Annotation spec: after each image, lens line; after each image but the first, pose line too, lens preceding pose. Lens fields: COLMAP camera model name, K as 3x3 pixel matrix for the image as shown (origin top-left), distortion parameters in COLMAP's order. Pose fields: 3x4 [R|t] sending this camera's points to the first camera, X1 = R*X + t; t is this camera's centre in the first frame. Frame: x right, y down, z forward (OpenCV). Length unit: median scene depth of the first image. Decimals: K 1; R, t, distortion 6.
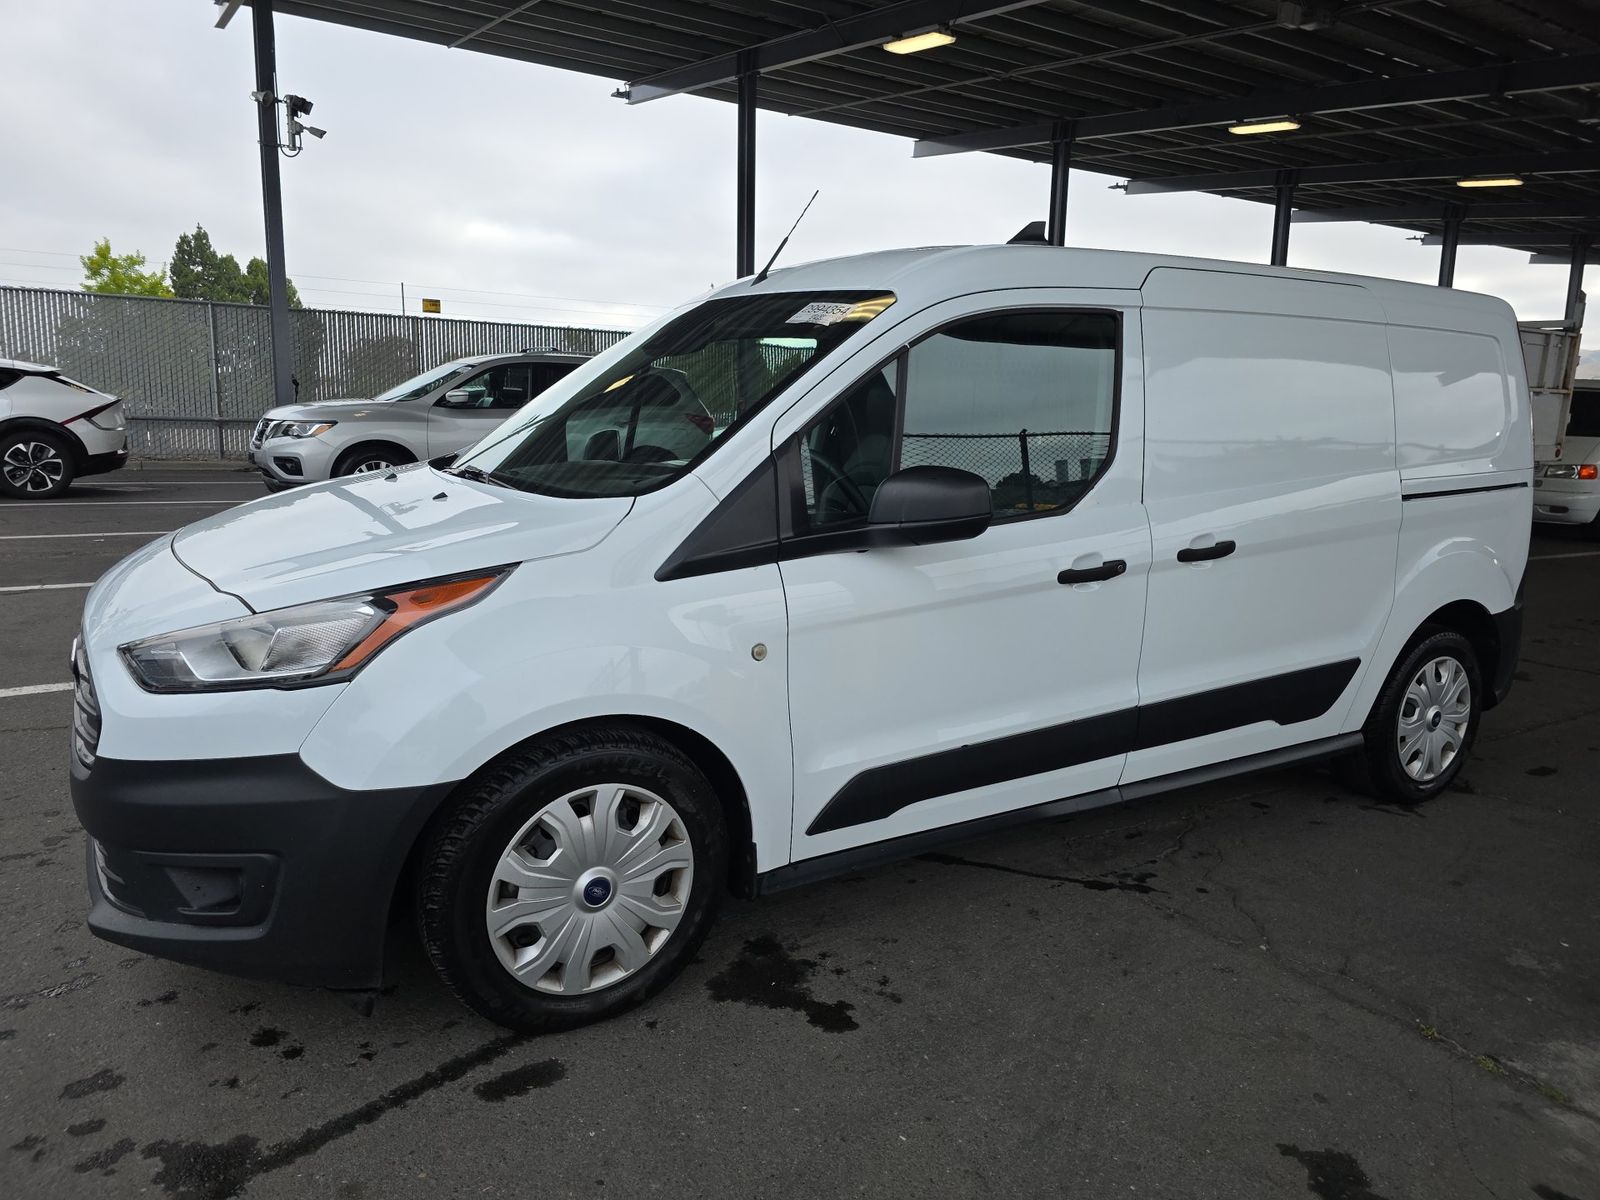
lens RADIAL K [[1077.9, 0, 795.2], [0, 1077.9, 585.0], [0, 0, 1]] dist [0.049628, -0.043676]
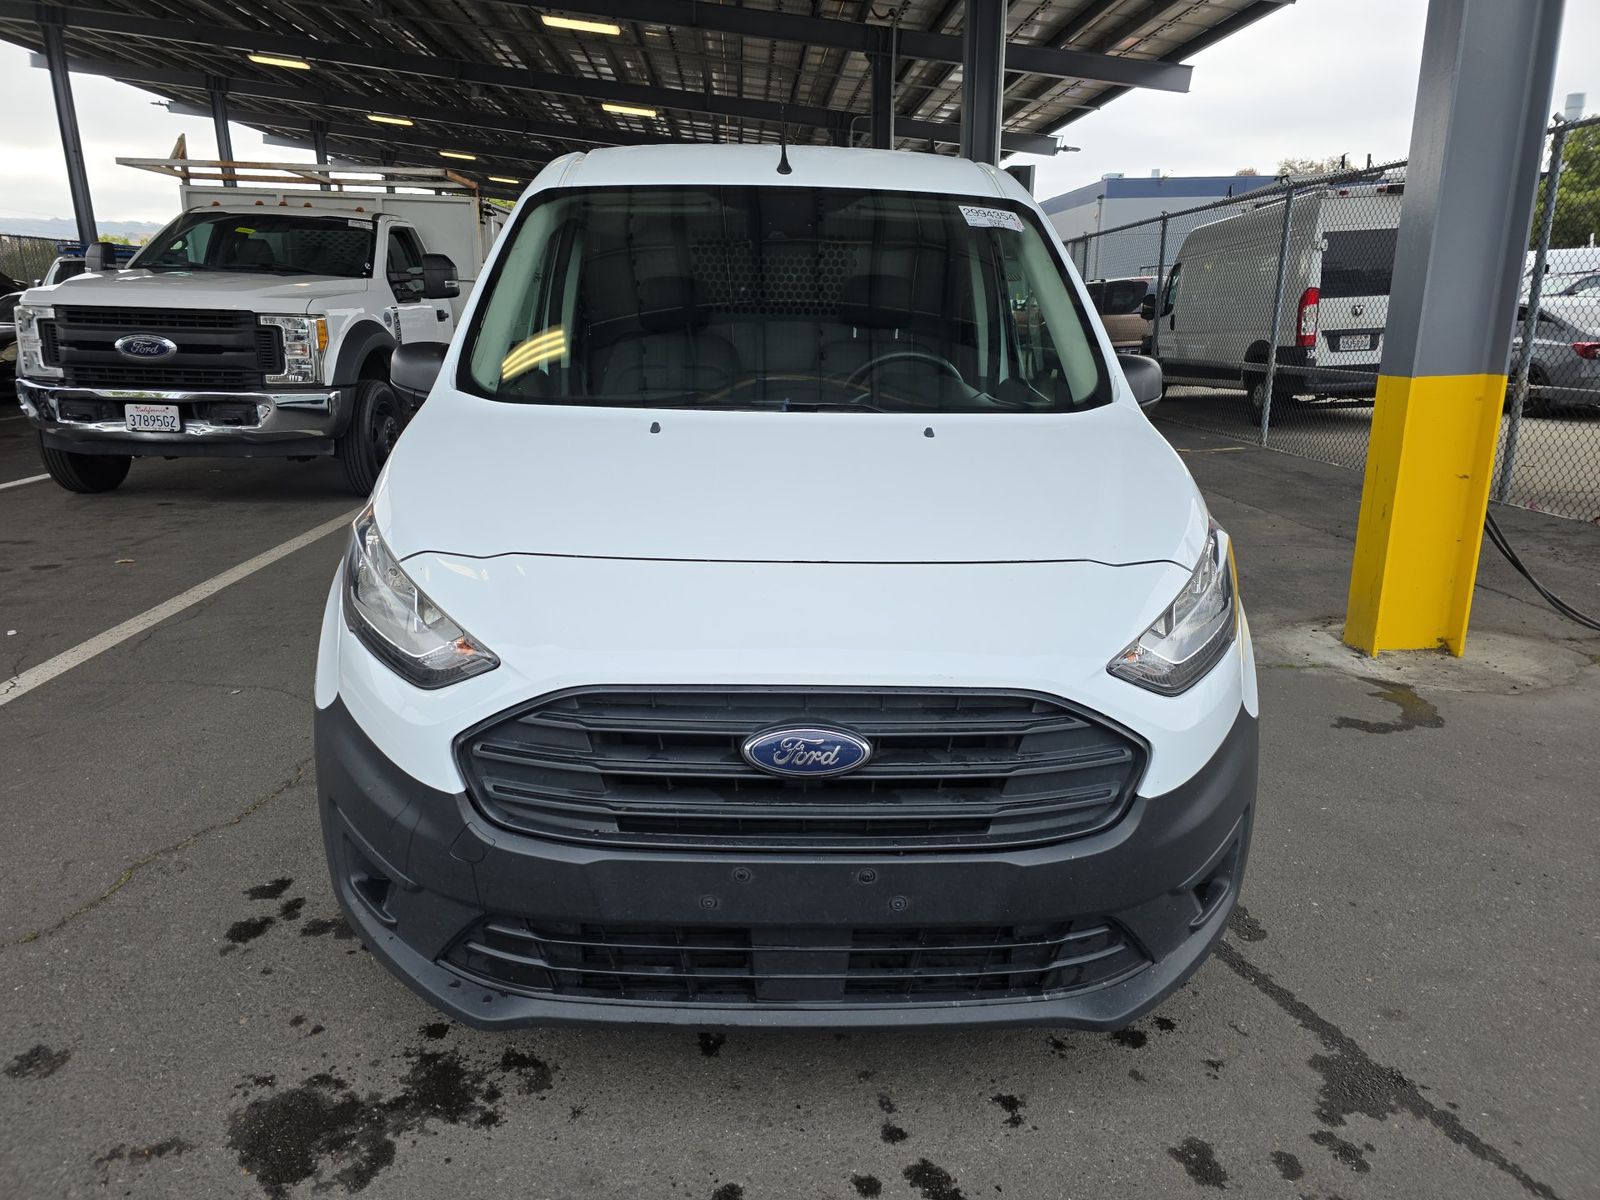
lens RADIAL K [[1067.6, 0, 800.0], [0, 1067.6, 600.0], [0, 0, 1]] dist [0.054144, -0.047360]
pose [[0.486857, -0.250371, 0.836830, -0.702731], [0.145386, 0.967903, 0.205003, -0.087188], [-0.861298, 0.021856, 0.507630, 0.427356]]
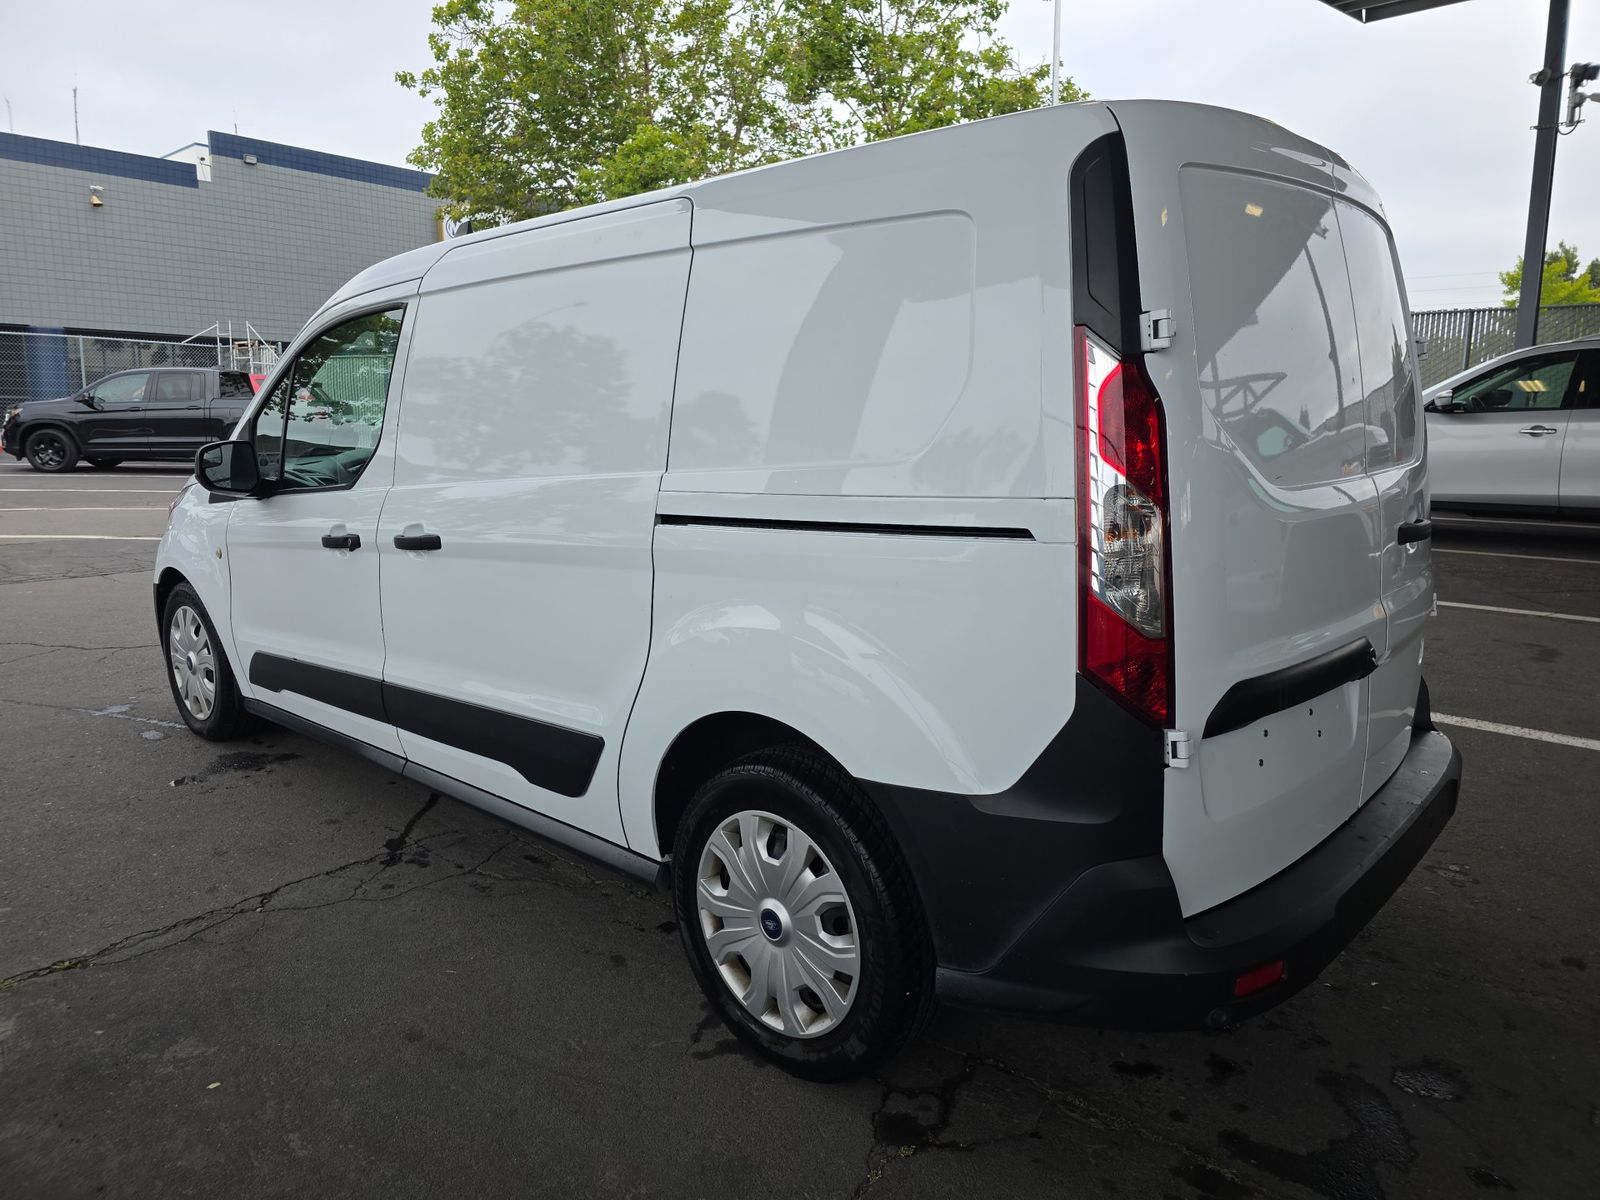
lens RADIAL K [[1077.9, 0, 795.2], [0, 1077.9, 585.0], [0, 0, 1]] dist [0.049628, -0.043676]
pose [[0.280671, 0.129514, -0.951026, 1.326883], [-0.145325, 0.985165, 0.091274, -0.123947], [0.948738, 0.112590, 0.295329, 0.996153]]
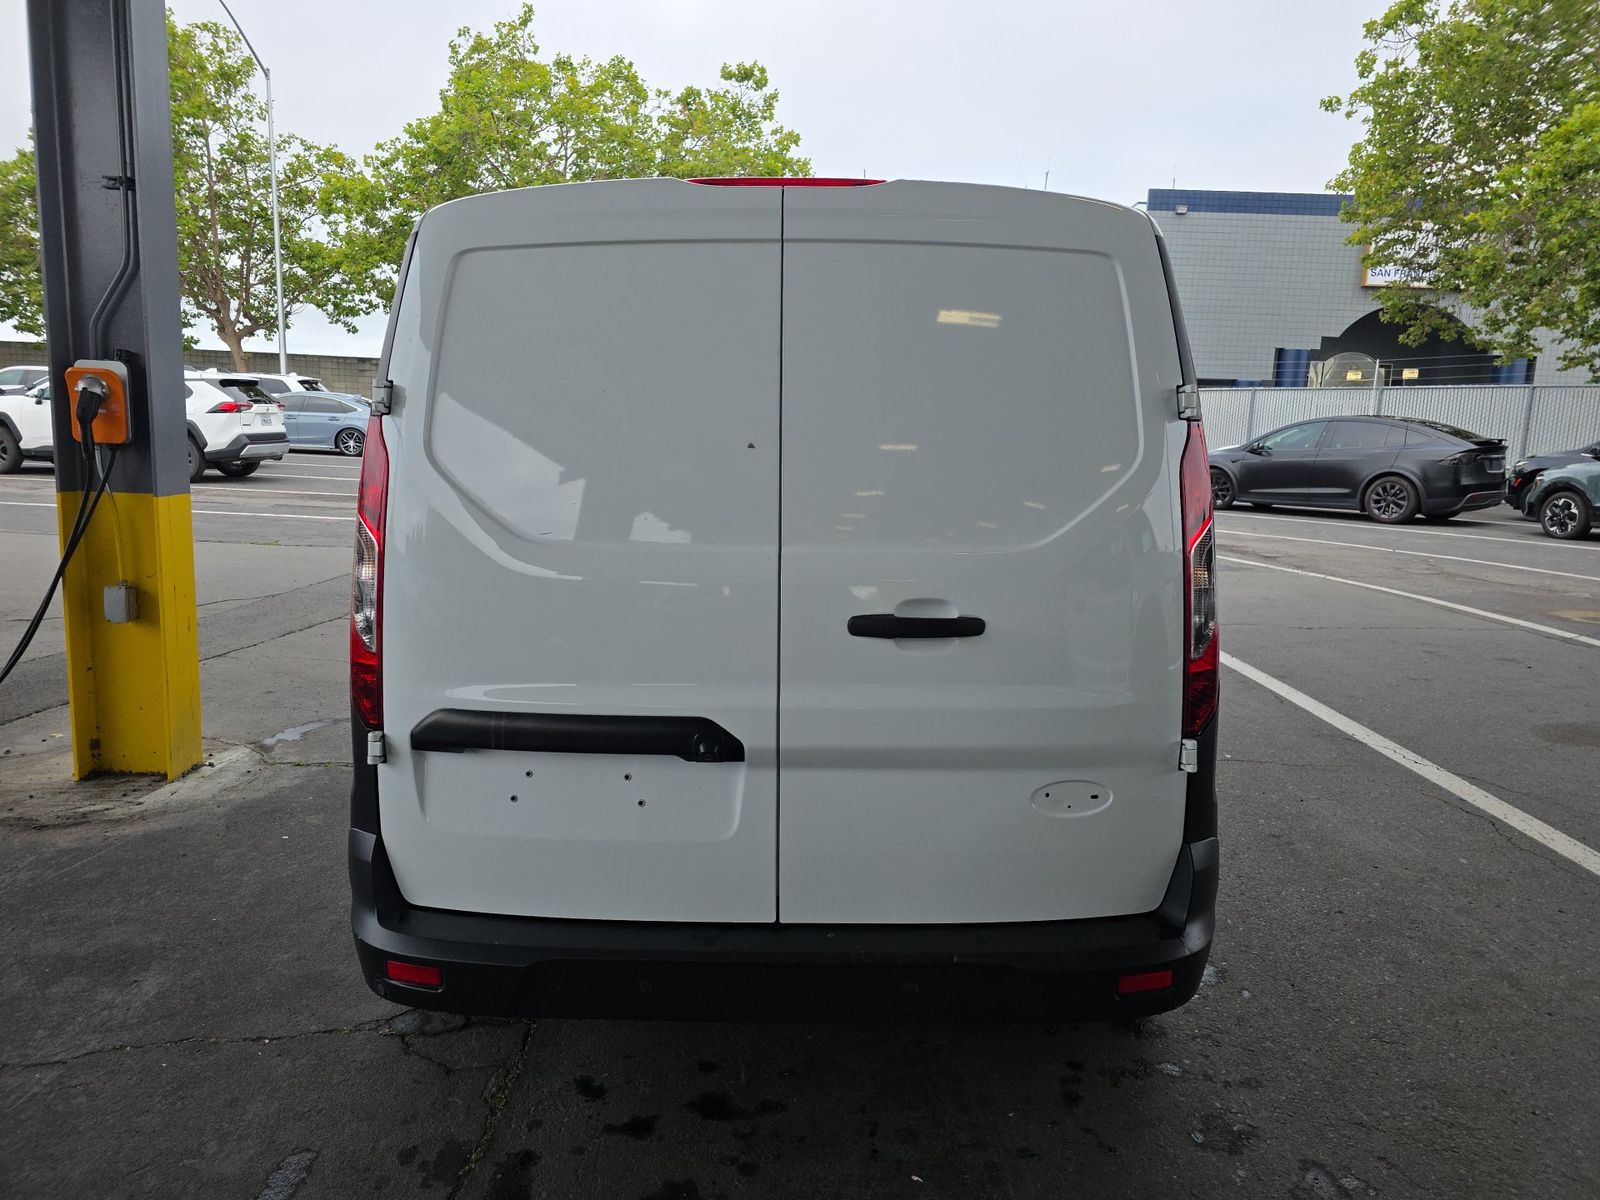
lens RADIAL K [[1067.6, 0, 800.0], [0, 1067.6, 600.0], [0, 0, 1]] dist [0.054144, -0.047360]
pose [[-0.533321, 0.097087, -0.840323, 1.283664], [-0.167650, 0.961556, 0.217495, -0.246320], [0.829134, 0.256875, -0.496541, 1.633095]]
